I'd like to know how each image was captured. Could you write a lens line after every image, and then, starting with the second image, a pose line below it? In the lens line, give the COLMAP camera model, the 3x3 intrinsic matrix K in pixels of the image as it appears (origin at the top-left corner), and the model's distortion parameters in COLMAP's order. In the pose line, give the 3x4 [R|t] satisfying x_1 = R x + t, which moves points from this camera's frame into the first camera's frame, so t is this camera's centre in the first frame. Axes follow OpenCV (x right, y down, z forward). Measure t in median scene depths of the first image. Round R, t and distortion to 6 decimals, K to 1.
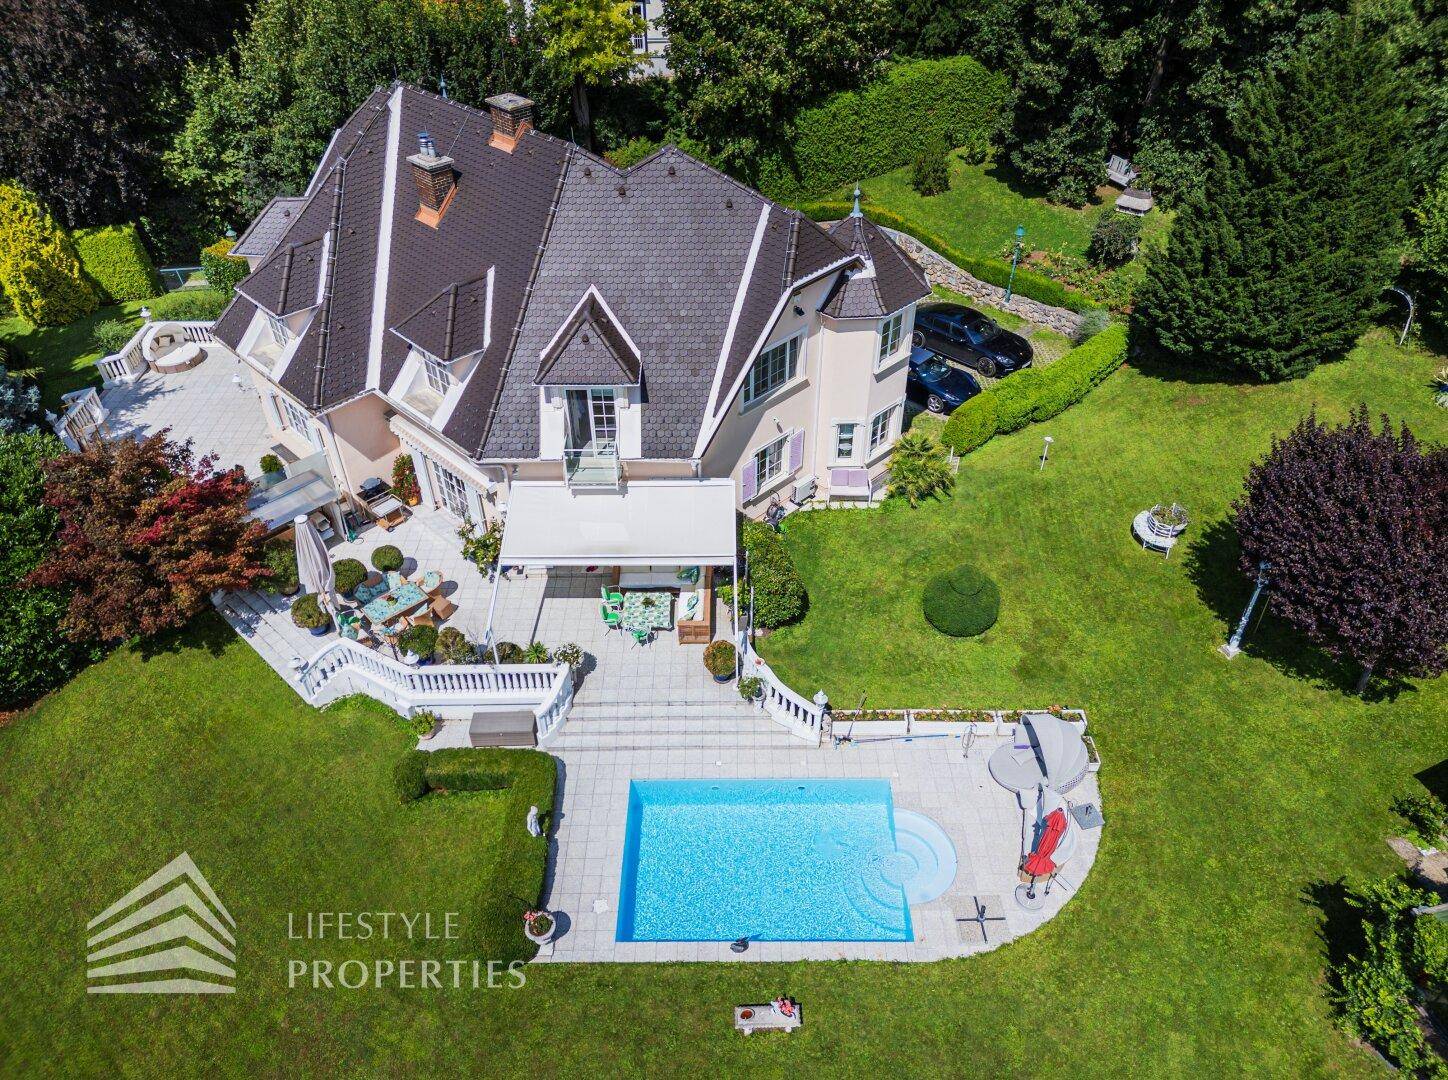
lens RADIAL K [[1024.9, 0, 723.3], [0, 1024.9, 541.8], [0, 0, 1]] dist [0.054958, -0.036997]
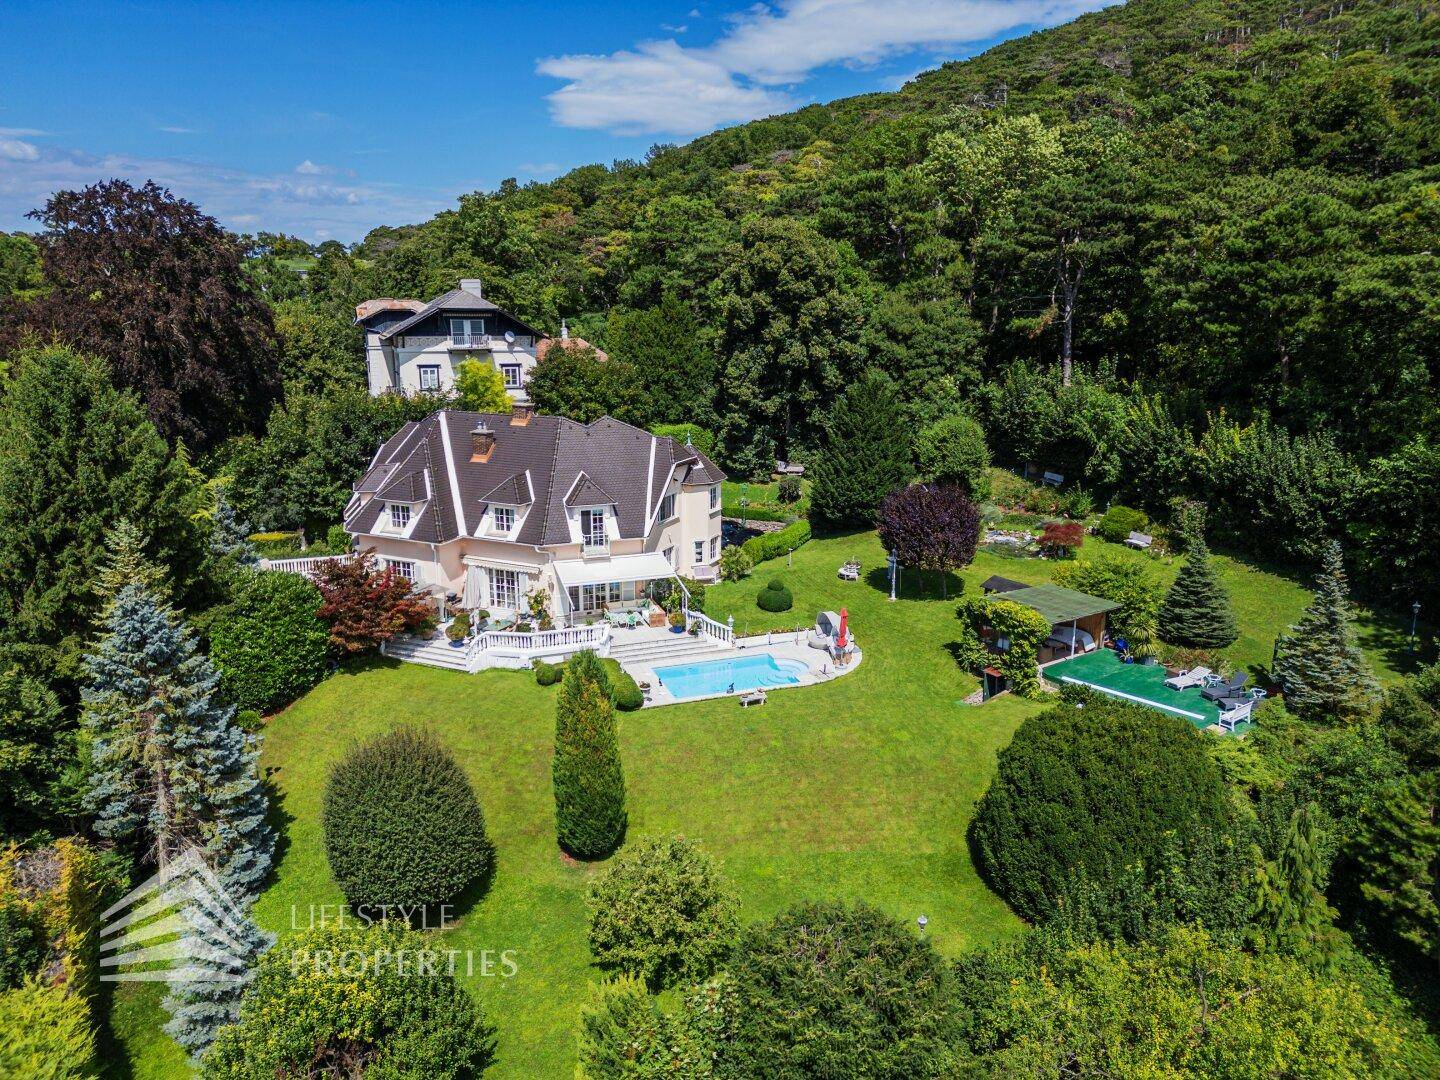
lens RADIAL K [[1019.3, 0, 711.5], [0, 1019.3, 547.5], [0, 0, 1]] dist [0.054958, -0.036997]
pose [[0.942018, -0.063997, 0.329403, -0.526190], [0.199683, 0.895831, -0.397006, 0.708874], [-0.269682, 0.439763, 0.856668, -0.727863]]
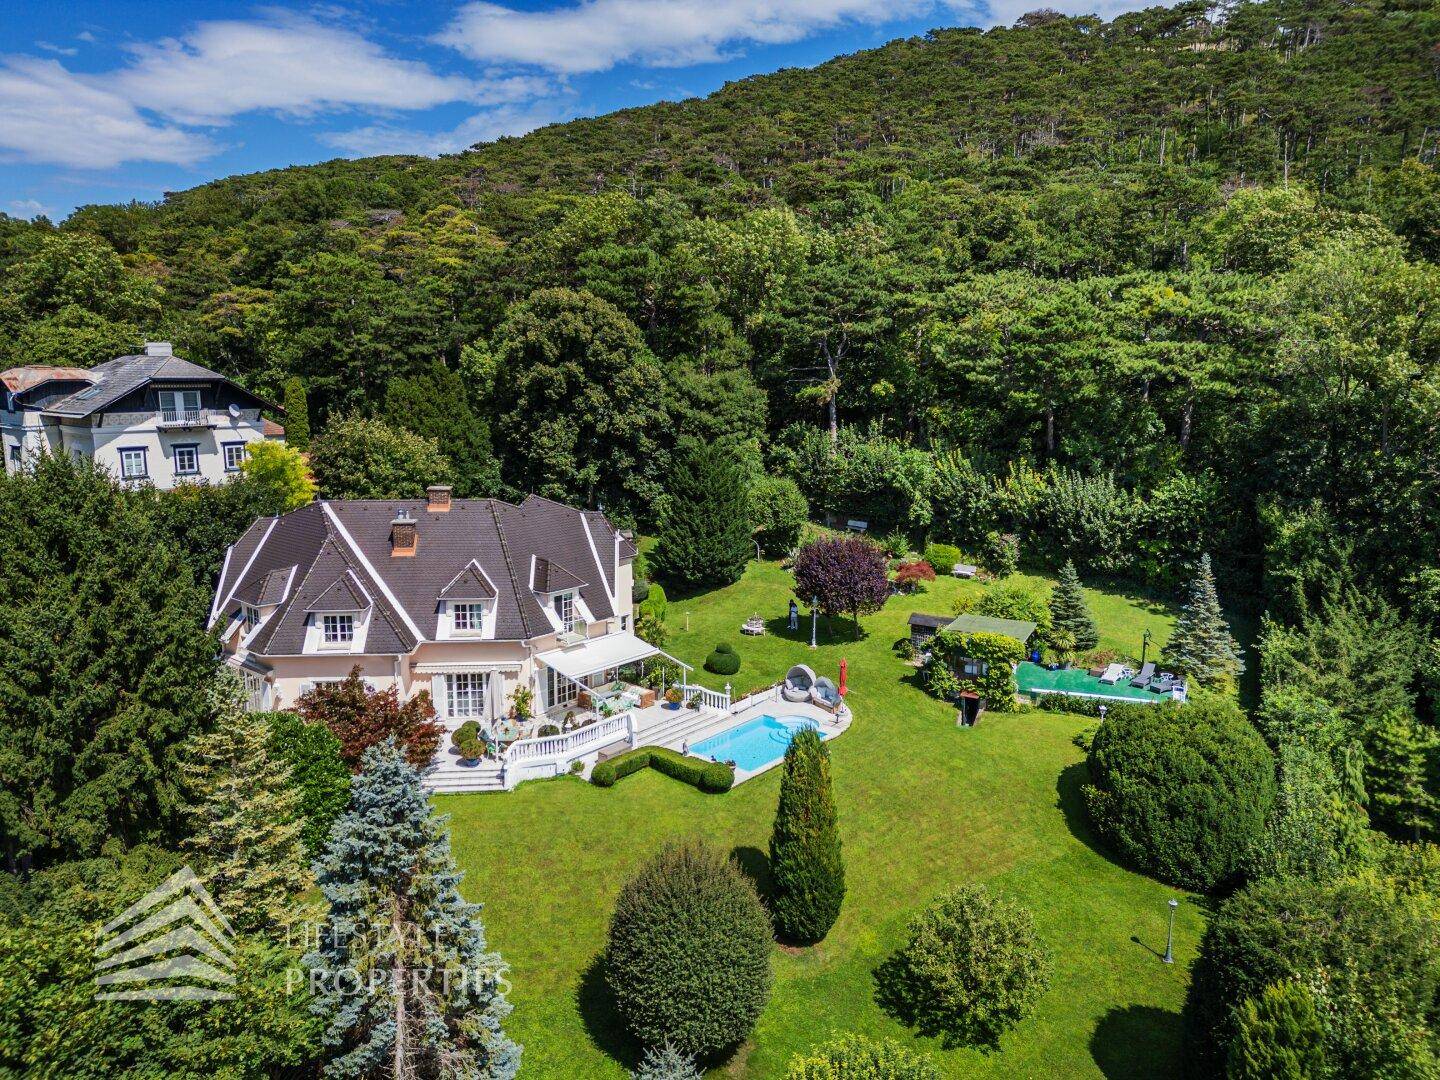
lens RADIAL K [[1019.3, 0, 717.0], [0, 1019.3, 544.4], [0, 0, 1]] dist [0.054958, -0.036997]
pose [[0.649320, -0.118350, 0.751250, -1.242634], [0.468951, 0.839975, -0.272996, 0.394151], [-0.598722, 0.529562, 0.600913, -0.359804]]
